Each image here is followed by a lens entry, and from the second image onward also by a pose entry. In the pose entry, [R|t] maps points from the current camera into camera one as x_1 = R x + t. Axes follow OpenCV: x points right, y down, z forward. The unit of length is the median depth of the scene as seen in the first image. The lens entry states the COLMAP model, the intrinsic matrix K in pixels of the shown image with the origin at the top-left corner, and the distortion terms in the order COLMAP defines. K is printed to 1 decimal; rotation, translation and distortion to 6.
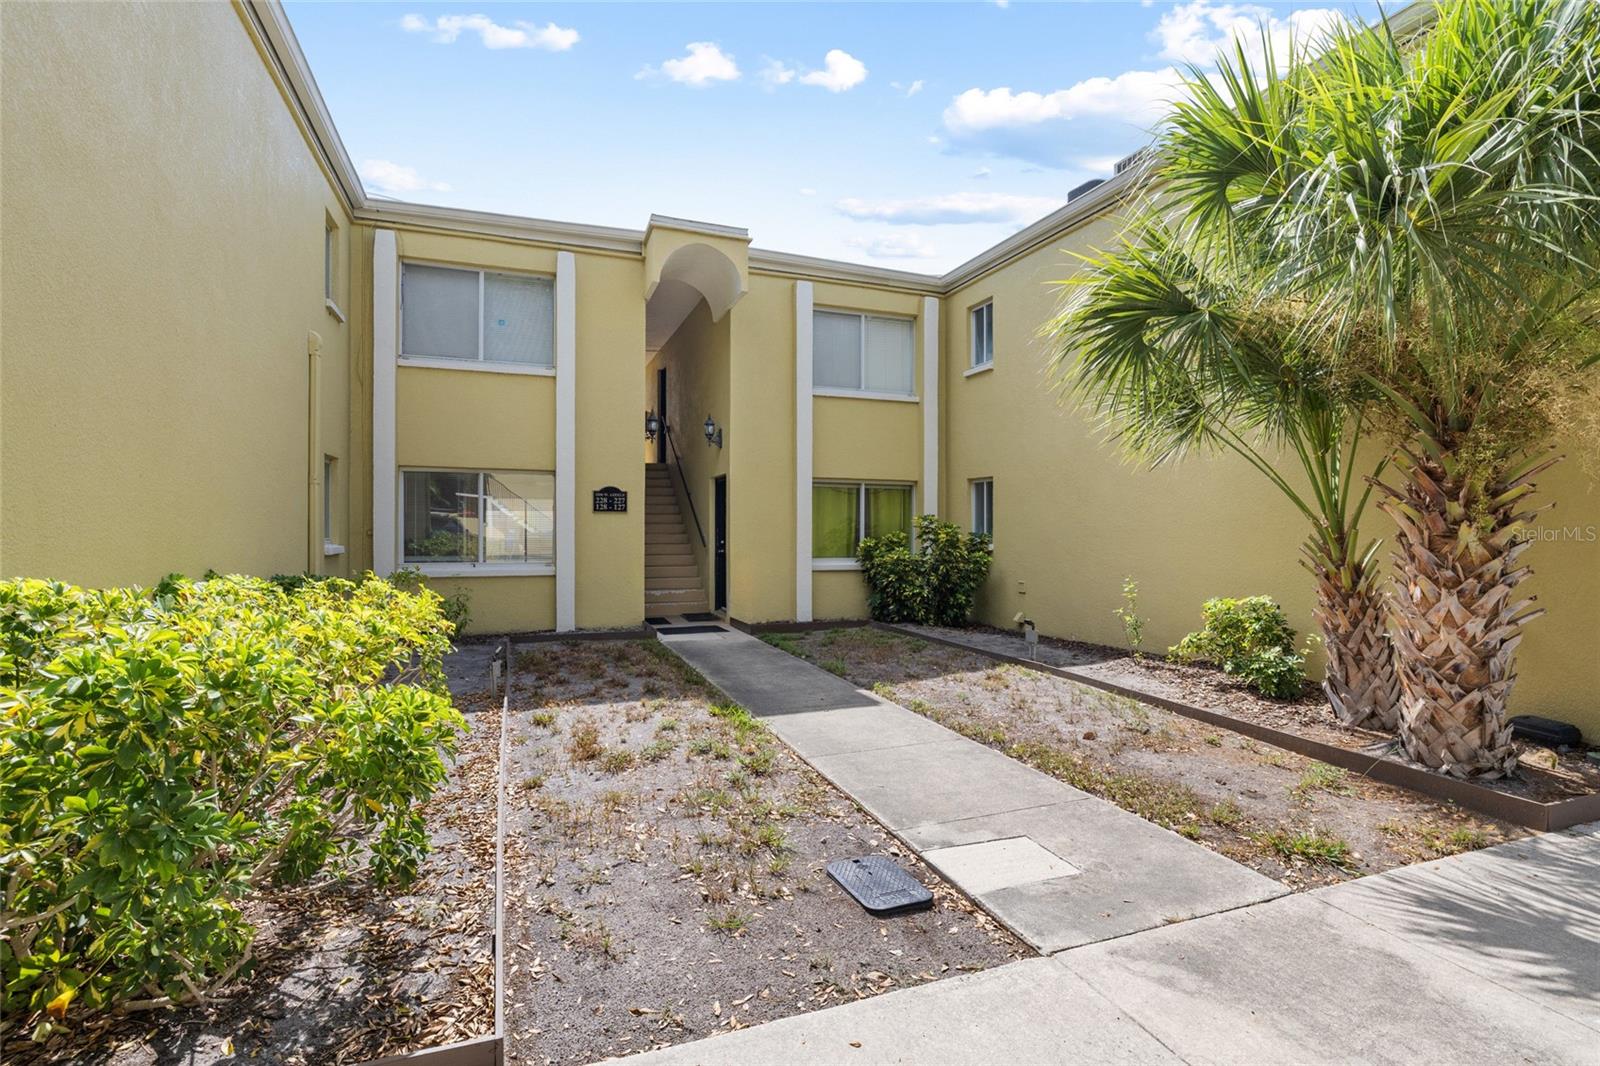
lens RADIAL K [[762.2, 0, 805.9], [0, 762.2, 526.9], [0, 0, 1]] dist [-0.004598, -0.000401]
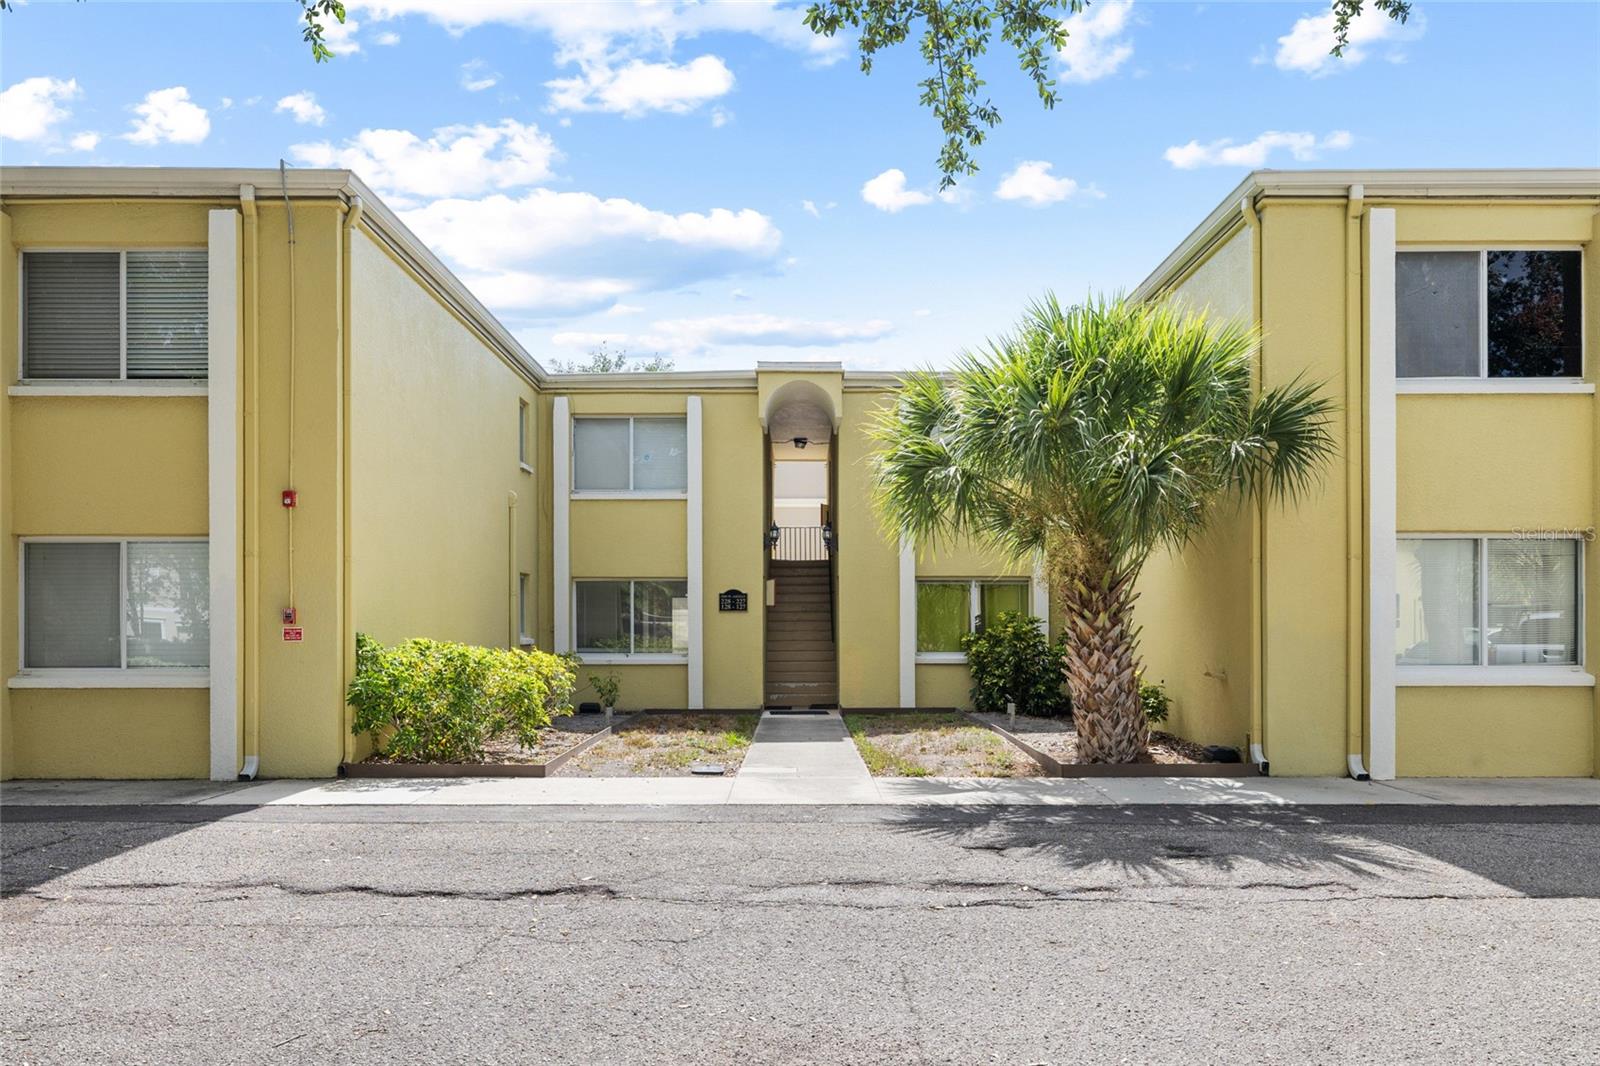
lens RADIAL K [[1177.0, 0, 799.2], [0, 1177.0, 631.8], [0, 0, 1]] dist [-0.009165, 0.000105]
pose [[0.937984, -0.005977, -0.346627, 0.465941], [0.006853, 0.999976, 0.001301, 0.010580], [0.346611, -0.003596, 0.938002, -0.663536]]
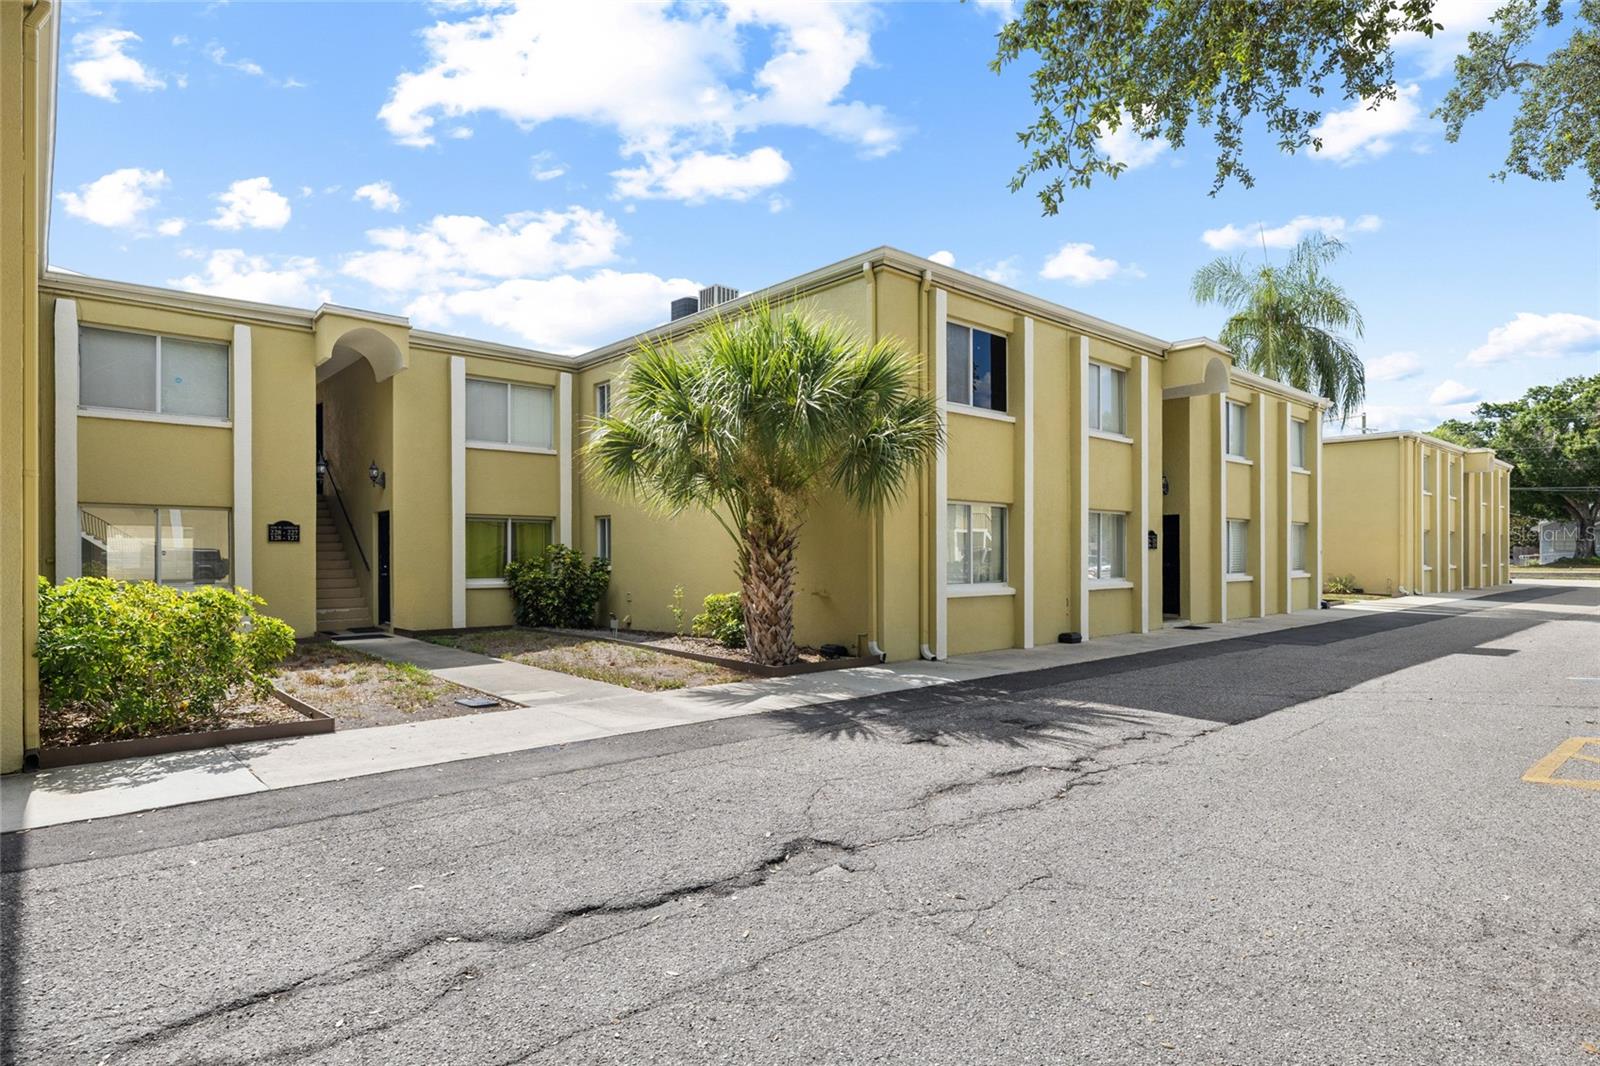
lens RADIAL K [[845.1, 0, 796.9], [0, 845.1, 553.9], [0, 0, 1]] dist [-0.005423, -0.000018]
pose [[0.934867, -0.005115, 0.354962, 0.026734], [0.004340, 0.999986, 0.002980, -0.001210], [-0.354972, -0.001245, 0.934876, -0.528496]]
